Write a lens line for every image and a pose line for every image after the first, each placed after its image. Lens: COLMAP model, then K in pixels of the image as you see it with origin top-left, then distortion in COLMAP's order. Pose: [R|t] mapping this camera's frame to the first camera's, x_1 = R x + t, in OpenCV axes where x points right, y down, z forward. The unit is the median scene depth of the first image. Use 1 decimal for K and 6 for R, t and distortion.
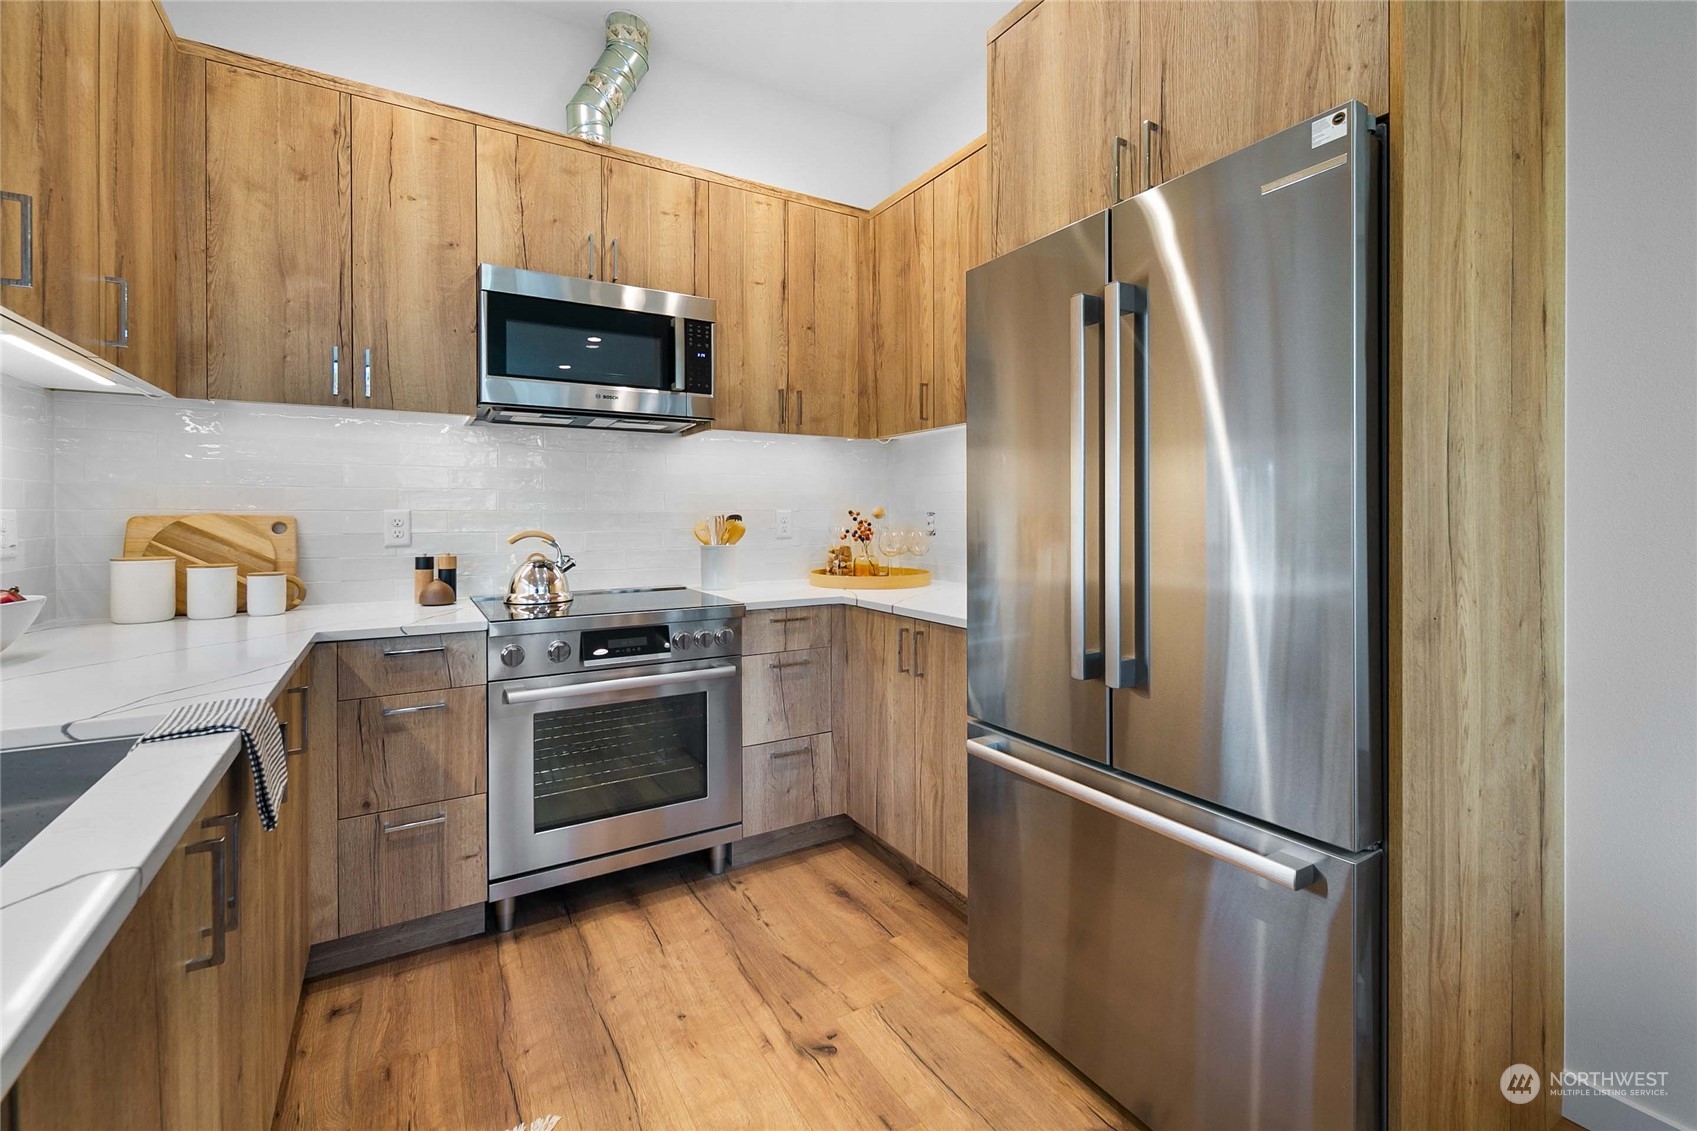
lens RADIAL K [[744.1, 0, 855.0], [0, 744.1, 516.4], [0, 0, 1]] dist [0.003818, -0.001130]
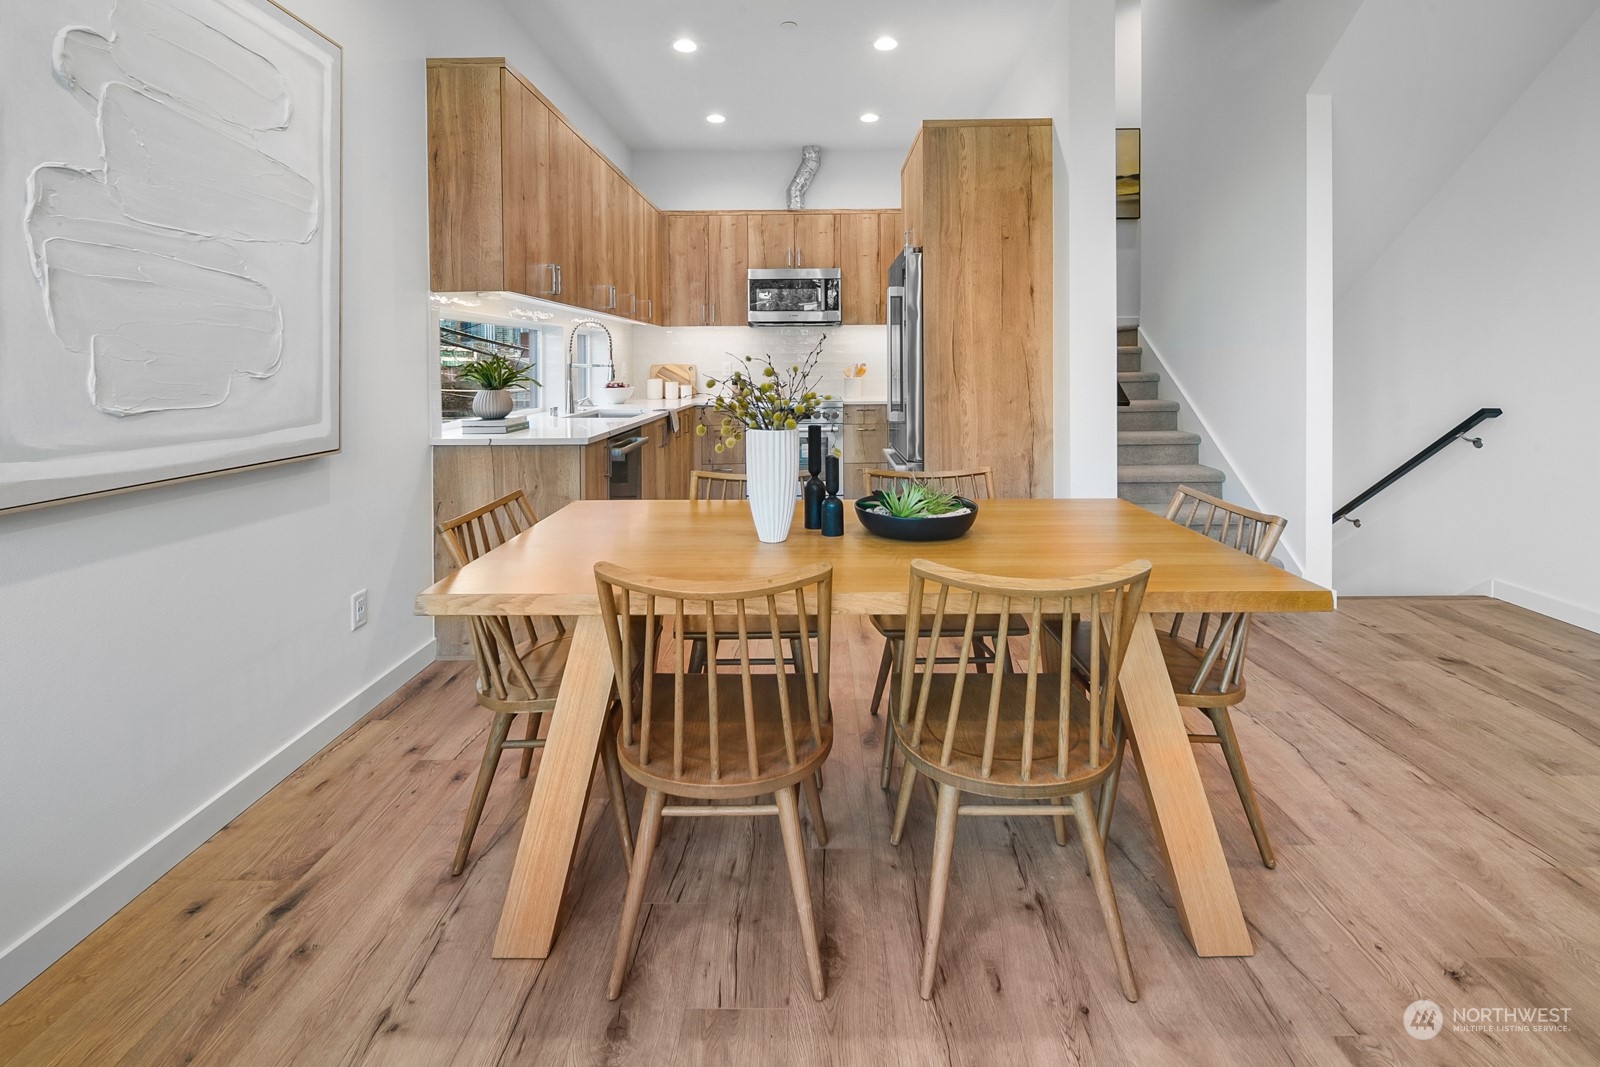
lens RADIAL K [[701.5, 0, 810.2], [0, 701.5, 365.8], [0, 0, 1]] dist [0.003818, -0.001130]
pose [[0.851093, -0.000714, -0.525015, 0.989966], [0.003169, 0.999988, 0.003776, -0.004403], [0.525006, -0.004877, 0.851085, -1.003079]]
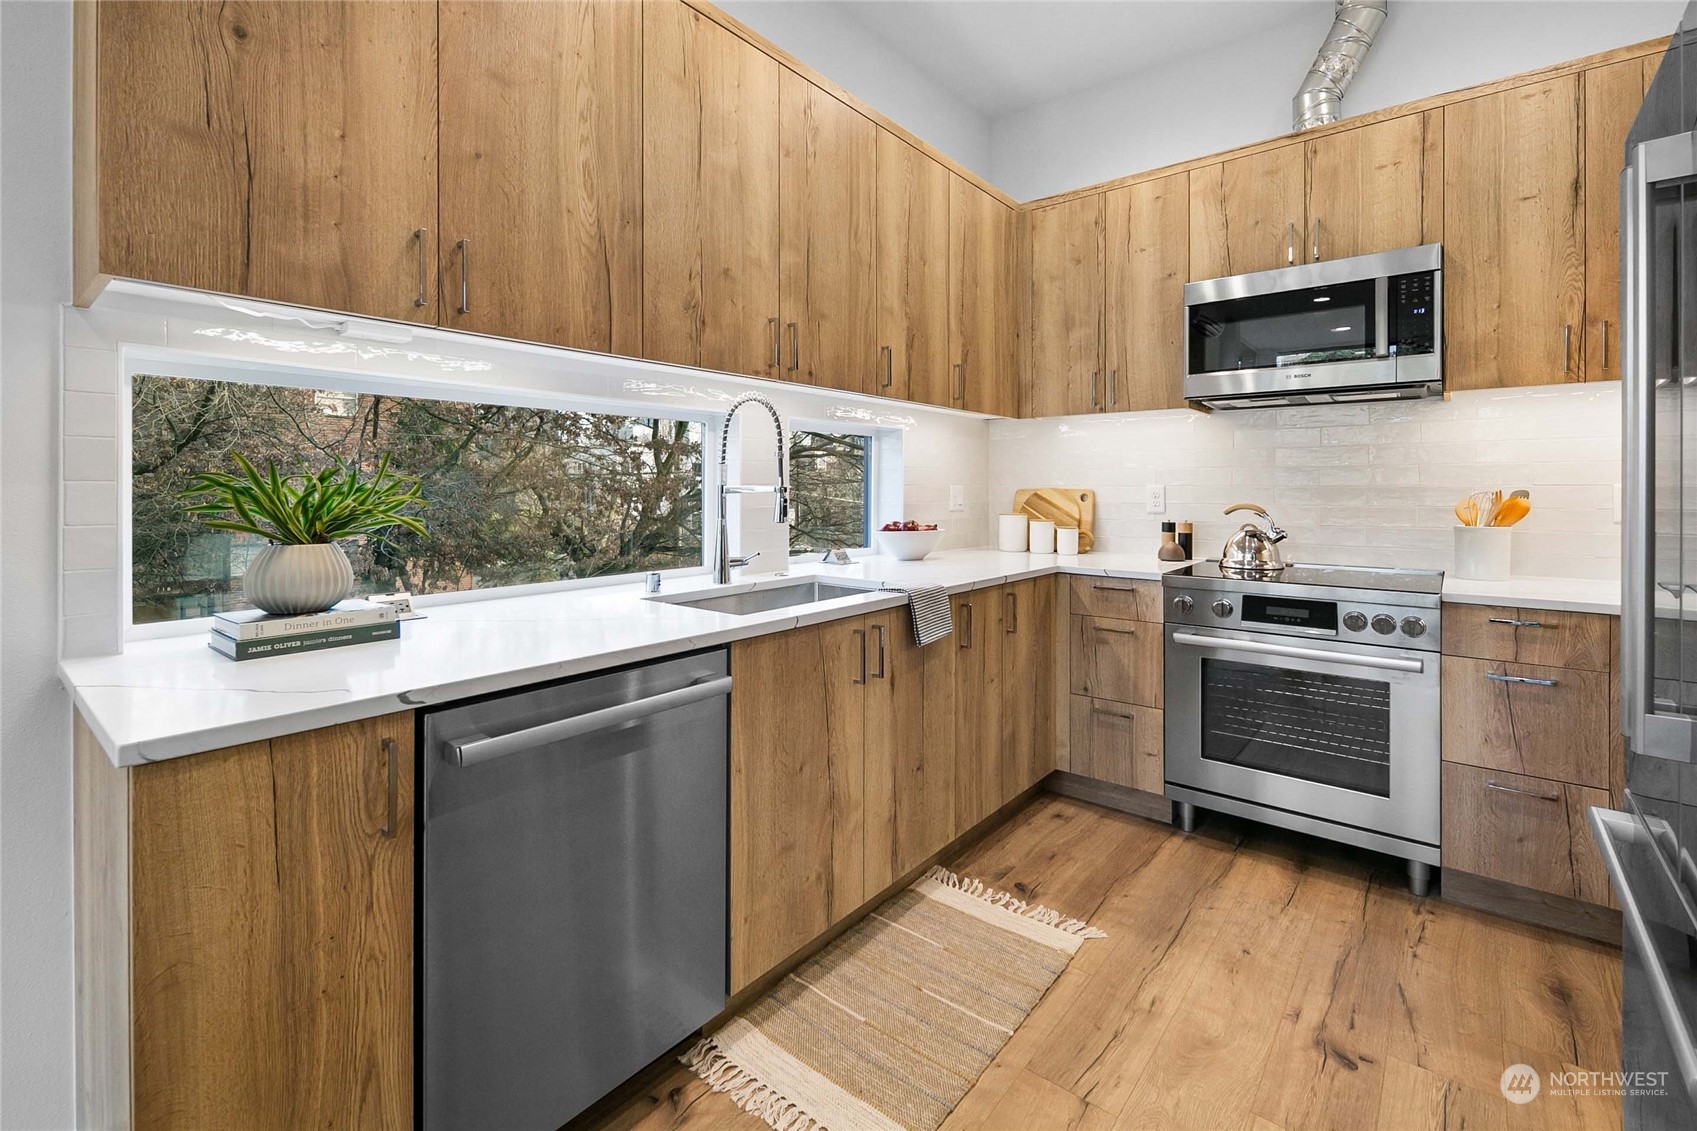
lens RADIAL K [[744.1, 0, 851.2], [0, 744.1, 487.9], [0, 0, 1]] dist [0.003818, -0.001130]
pose [[0.335318, 0.001967, -0.942103, 0.467412], [-0.004869, 0.999988, 0.000354, -0.001987], [0.942092, 0.004469, 0.335324, 0.070535]]
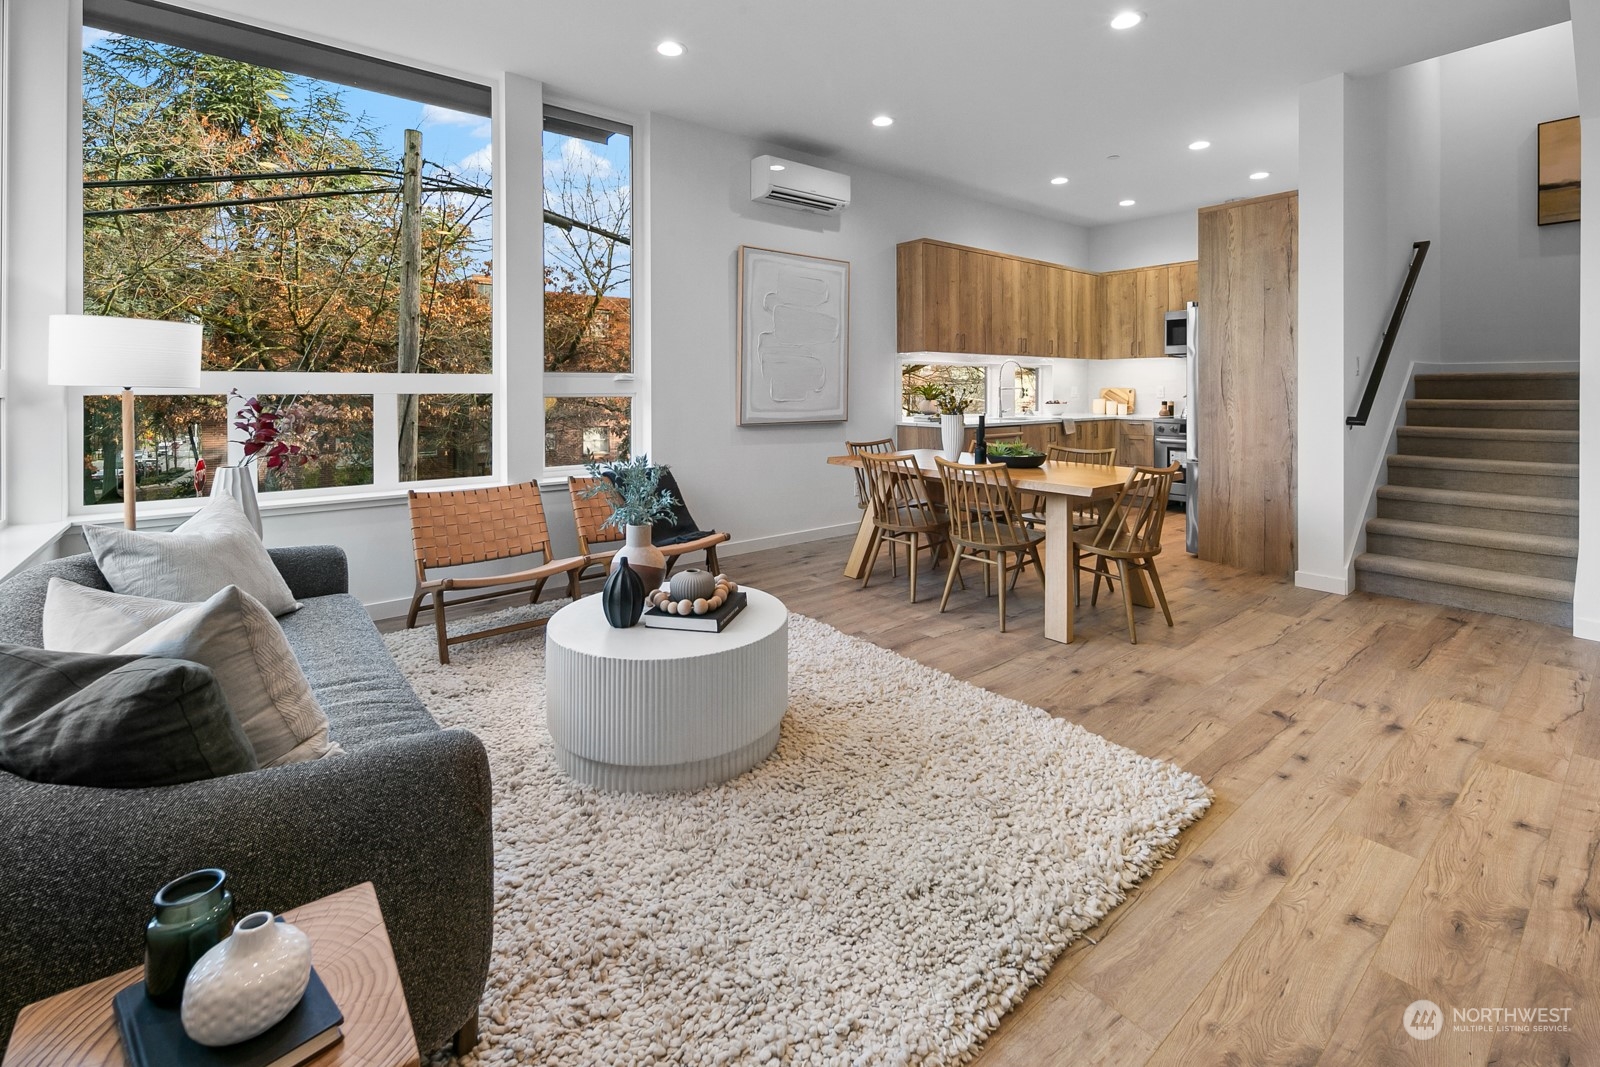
lens RADIAL K [[701.5, 0, 804.9], [0, 701.5, 388.4], [0, 0, 1]] dist [0.003818, -0.001130]
pose [[0.133699, 0.003283, -0.991017, 2.359811], [-0.001777, 0.999994, 0.003073, -0.006878], [0.991020, 0.001350, 0.133704, -0.996654]]
